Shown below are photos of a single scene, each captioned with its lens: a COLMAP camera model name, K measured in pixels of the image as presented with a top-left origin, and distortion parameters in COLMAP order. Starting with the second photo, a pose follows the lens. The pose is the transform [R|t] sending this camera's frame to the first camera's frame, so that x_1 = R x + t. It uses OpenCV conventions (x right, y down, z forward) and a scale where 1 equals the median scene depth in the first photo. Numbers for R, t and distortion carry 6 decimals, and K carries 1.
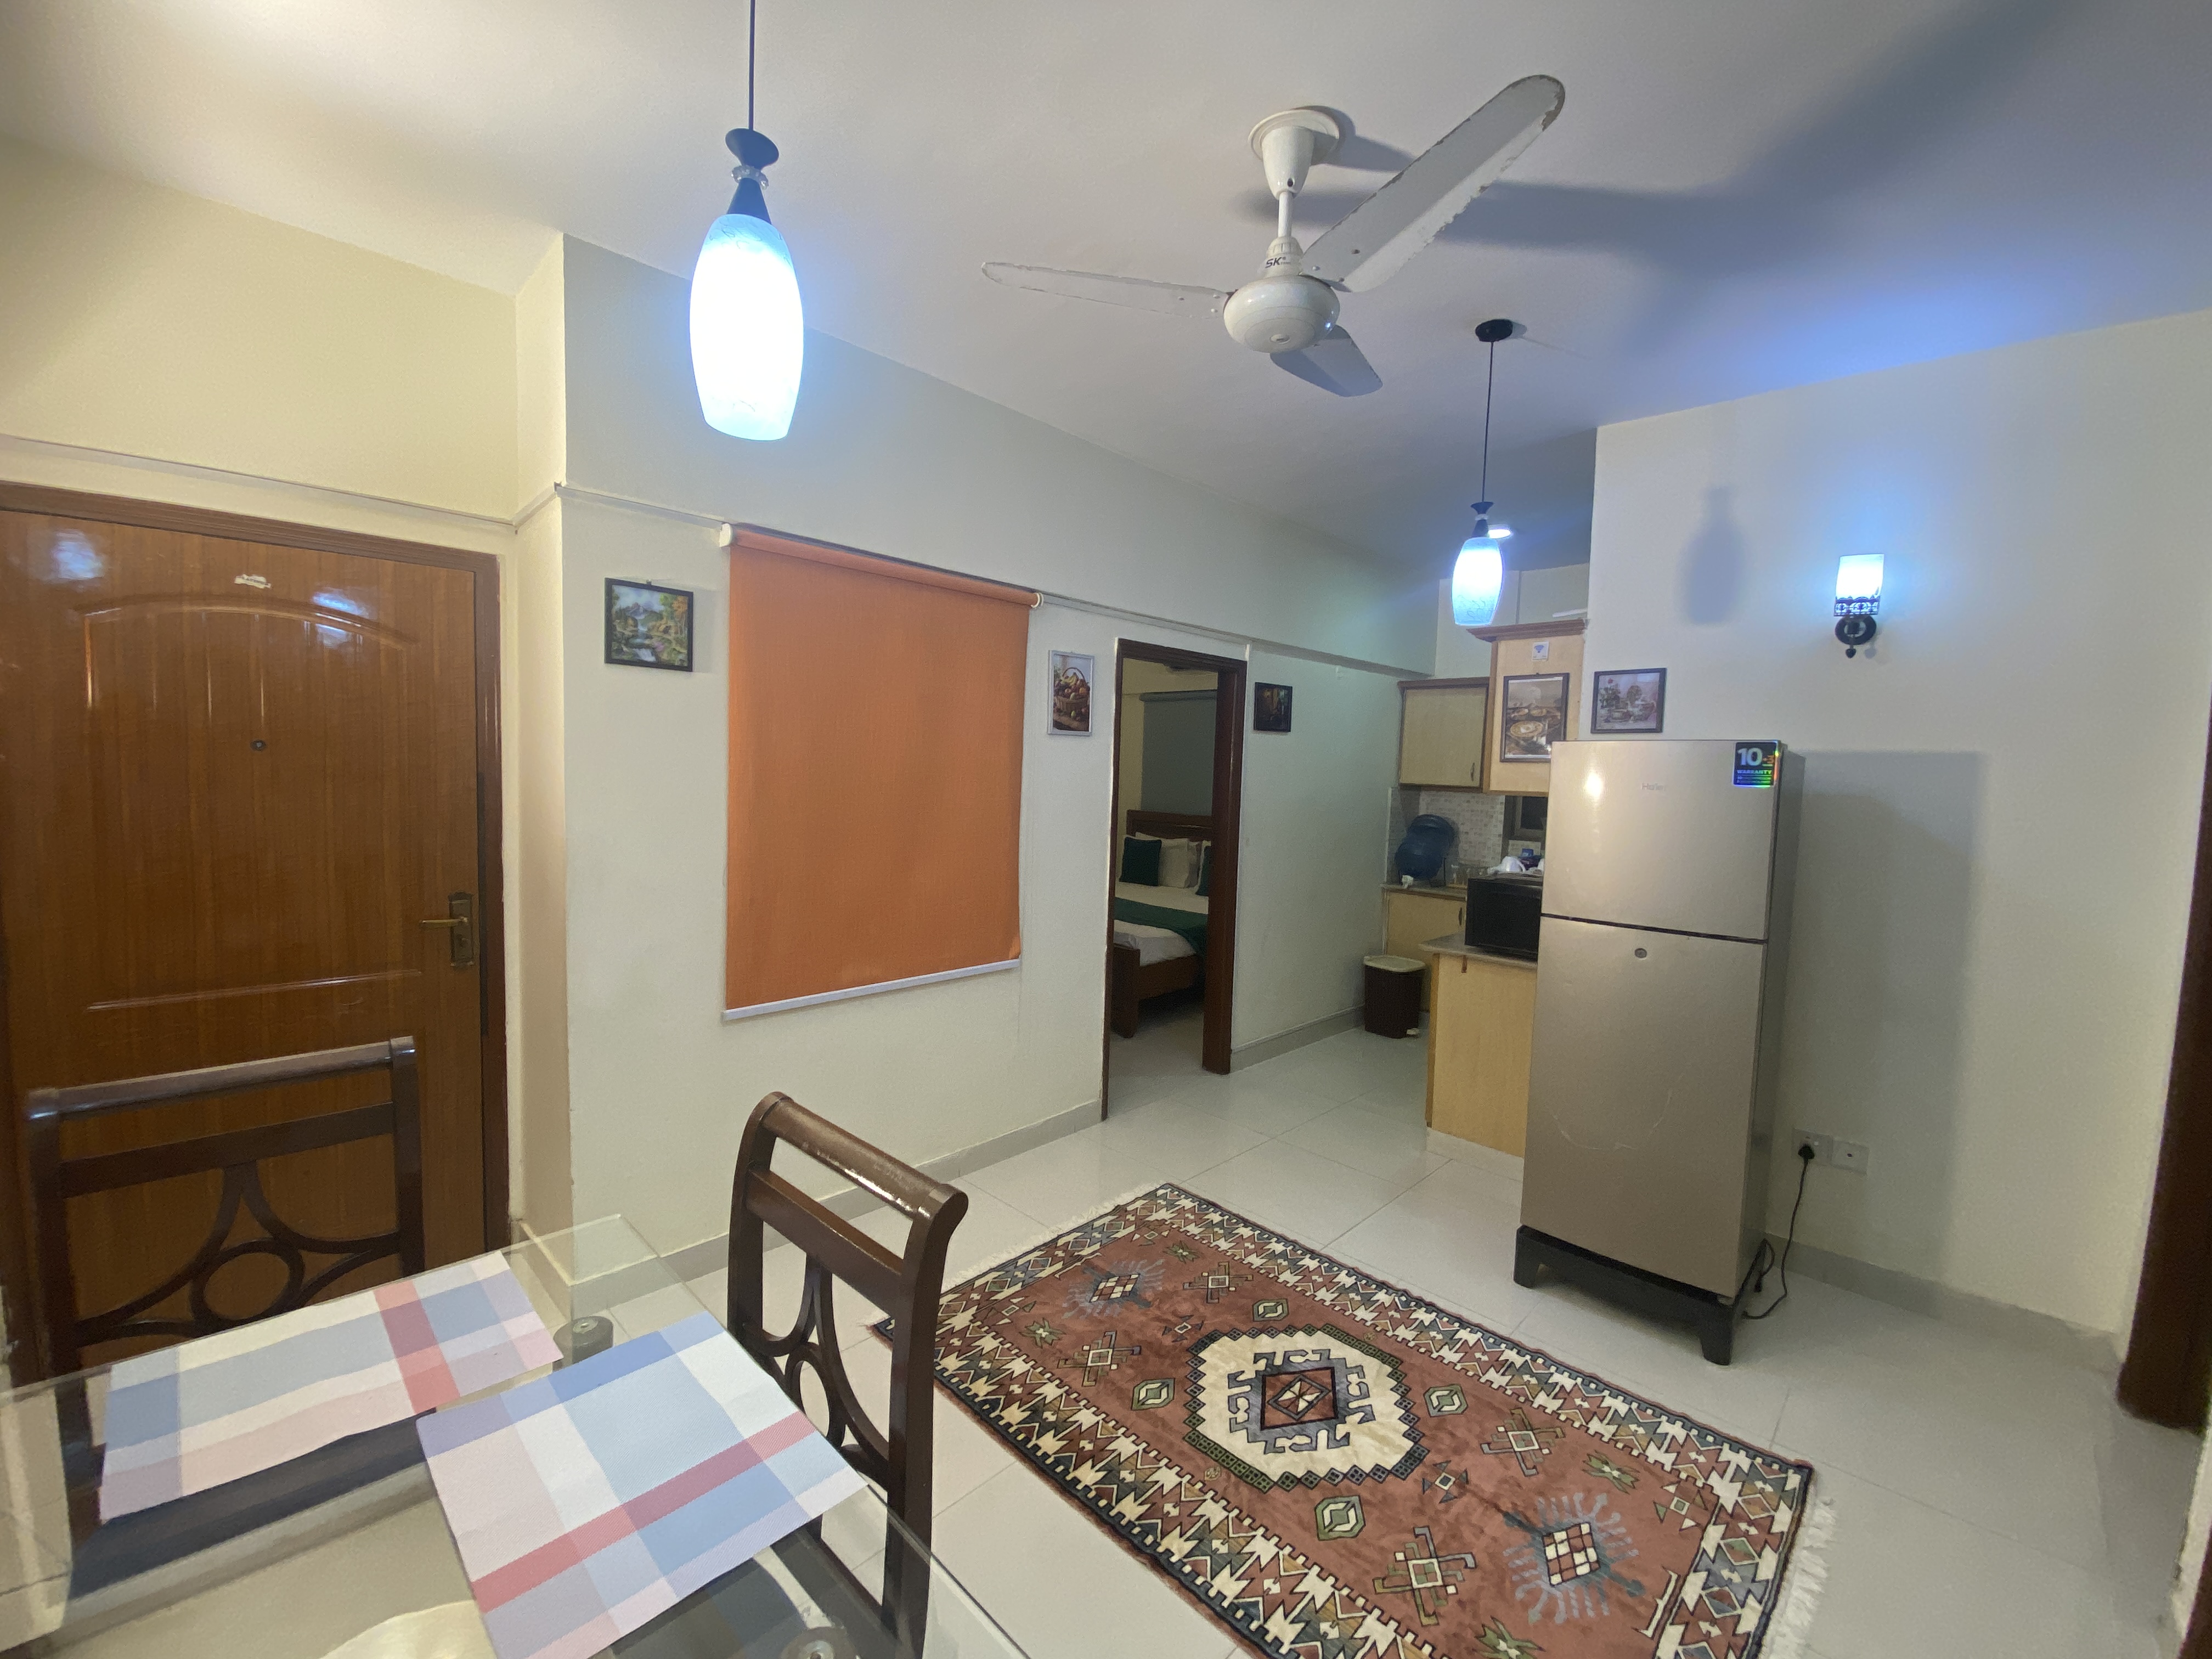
lens RADIAL K [[896.9, 0, 1099.5], [0, 896.9, 830.4], [0, 0, 1]] dist [0.033149, -0.026751]
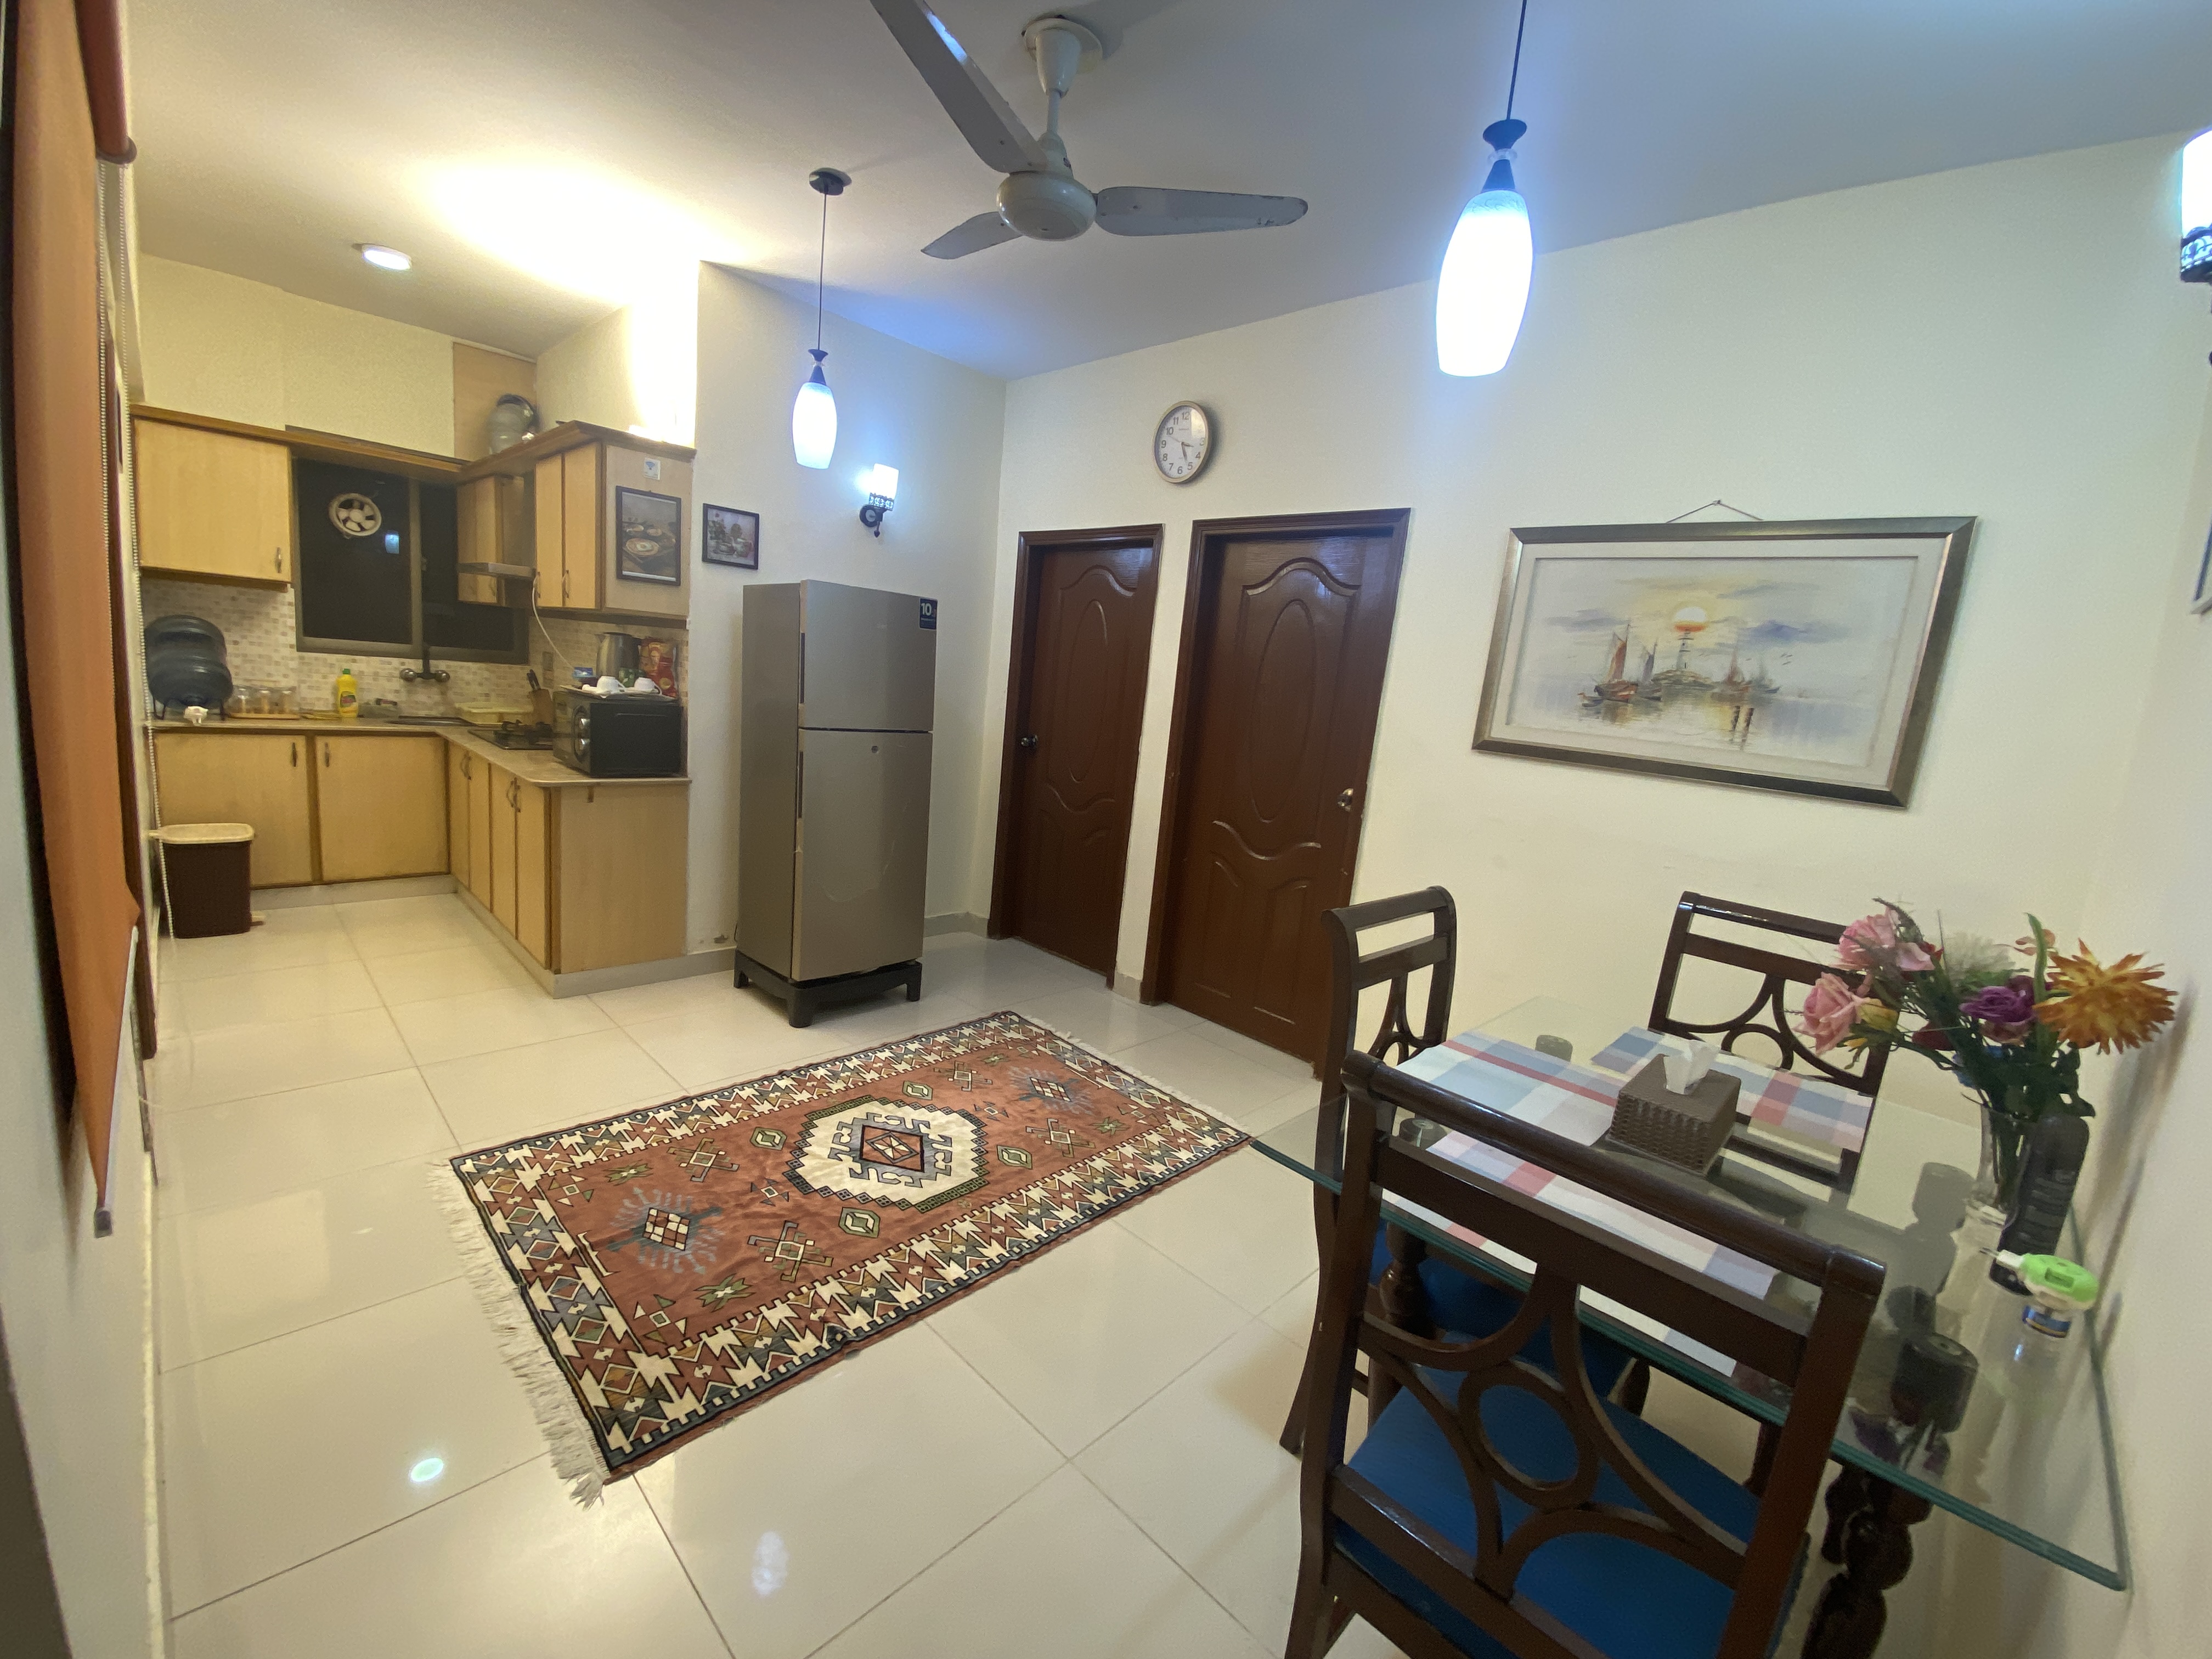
lens RADIAL K [[896.9, 0, 1099.5], [0, 896.9, 830.4], [0, 0, 1]] dist [0.033149, -0.026751]
pose [[0.010567, -0.204643, 0.978780, -0.766934], [-0.022907, 0.978528, 0.204838, -0.030870], [-0.999682, -0.024586, 0.005652, 0.654729]]
